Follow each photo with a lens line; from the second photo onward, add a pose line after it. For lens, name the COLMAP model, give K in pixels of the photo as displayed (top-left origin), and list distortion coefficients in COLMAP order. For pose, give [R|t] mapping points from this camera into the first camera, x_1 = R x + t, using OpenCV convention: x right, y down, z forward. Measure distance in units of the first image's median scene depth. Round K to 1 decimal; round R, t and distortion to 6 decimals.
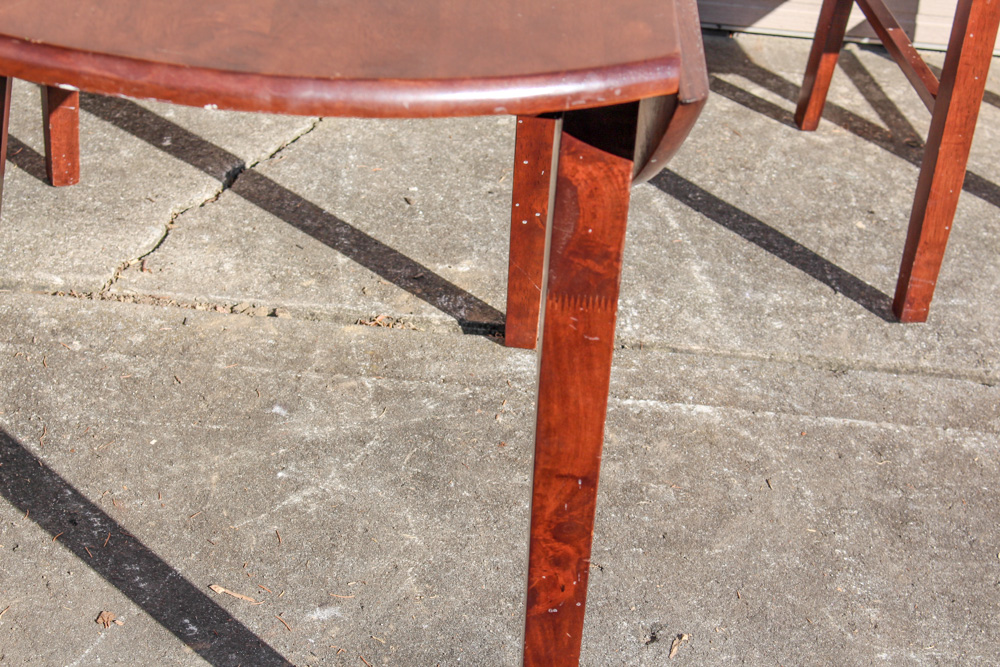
lens RADIAL K [[2448.8, 0, 493.5], [0, 2448.8, 343.4], [0, 0, 1]] dist [0.044393, 0.000000]
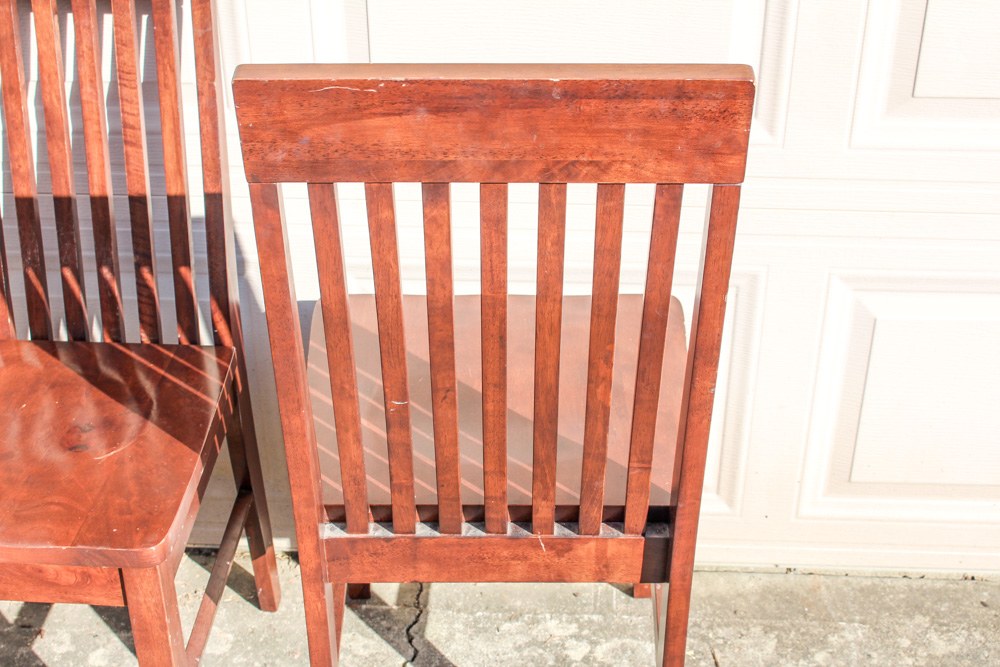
lens RADIAL K [[1387.3, 0, 492.8], [0, 1387.3, 336.6], [0, 0, 1]] dist [-0.047648, 0.000000]
pose [[0.993334, -0.060943, -0.097843, 0.046716], [0.060286, 0.998134, -0.009654, -0.297532], [0.098249, 0.003691, 0.995155, 0.528054]]
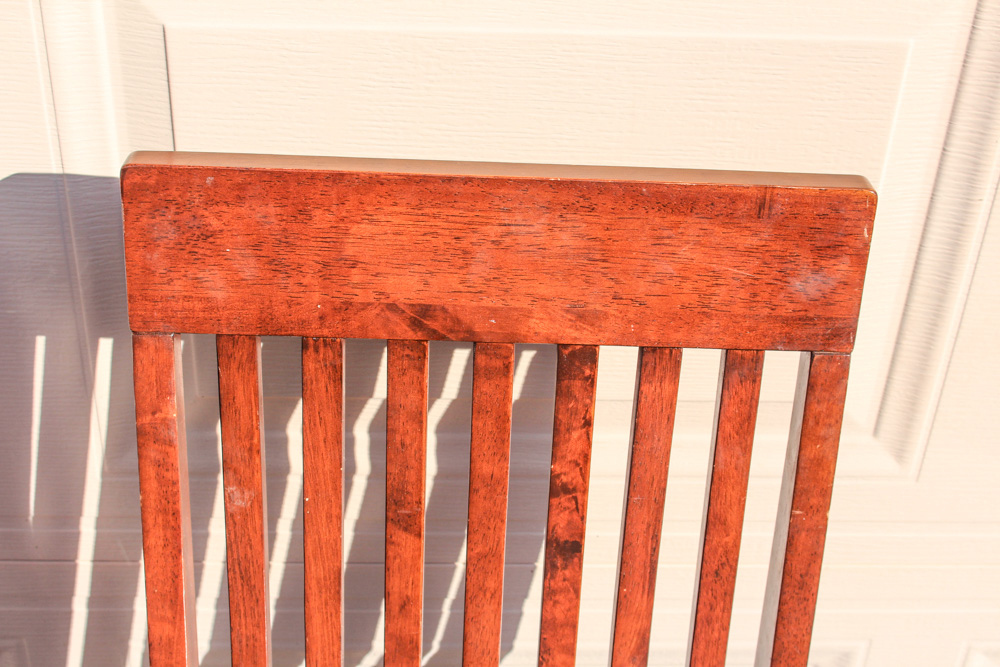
lens RADIAL K [[1598.3, 0, 493.3], [0, 1598.3, 340.7], [0, 0, 1]] dist [-0.032929, 0.000000]
pose [[0.997442, -0.071263, 0.005520, 0.009648], [0.070581, 0.994190, 0.081267, -0.461806], [-0.011280, -0.080670, 0.996677, 0.752837]]
